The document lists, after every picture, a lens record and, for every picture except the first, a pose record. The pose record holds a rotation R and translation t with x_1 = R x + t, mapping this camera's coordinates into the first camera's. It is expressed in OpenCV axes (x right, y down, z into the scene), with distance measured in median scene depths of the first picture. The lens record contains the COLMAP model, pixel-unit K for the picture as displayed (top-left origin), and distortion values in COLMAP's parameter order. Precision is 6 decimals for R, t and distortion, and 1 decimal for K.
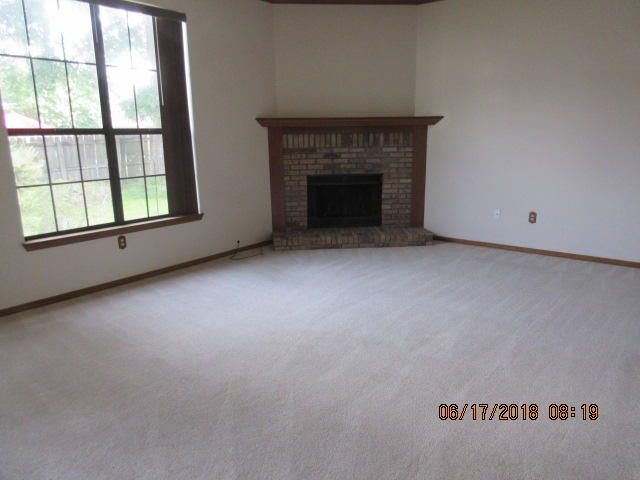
lens RADIAL K [[483.2, 0, 320.0], [0, 483.2, 240.0], [0, 0, 1]] dist [0.002870, 0.003268]
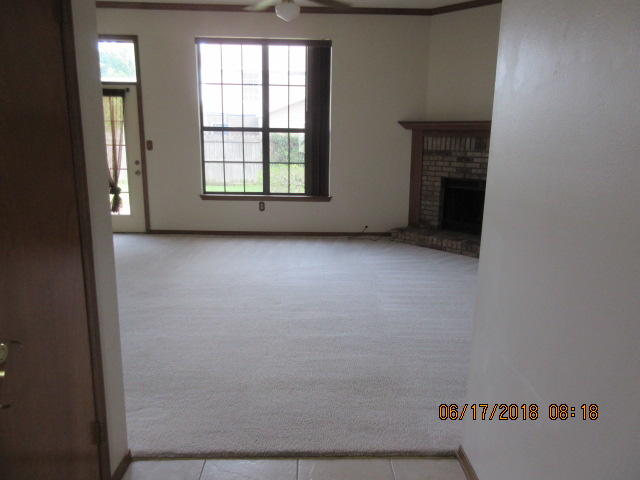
lens RADIAL K [[483.2, 0, 320.0], [0, 483.2, 240.0], [0, 0, 1]] dist [0.002870, 0.003268]
pose [[0.635187, 0.185548, -0.749740, 0.616893], [-0.193497, 0.977987, 0.078102, -0.033200], [0.747728, 0.095463, 0.657107, 0.143866]]
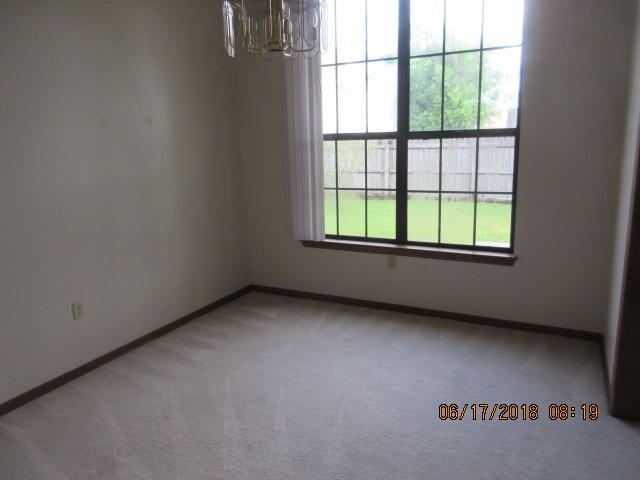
lens RADIAL K [[516.4, 0, 319.8], [0, 516.4, 256.4], [0, 0, 1]] dist [0.005812, 0.002989]
pose [[0.127048, 0.222915, -0.966524, 0.359428], [-0.192868, 0.961373, 0.196375, -0.126491], [0.972965, 0.161463, 0.165133, 0.552644]]
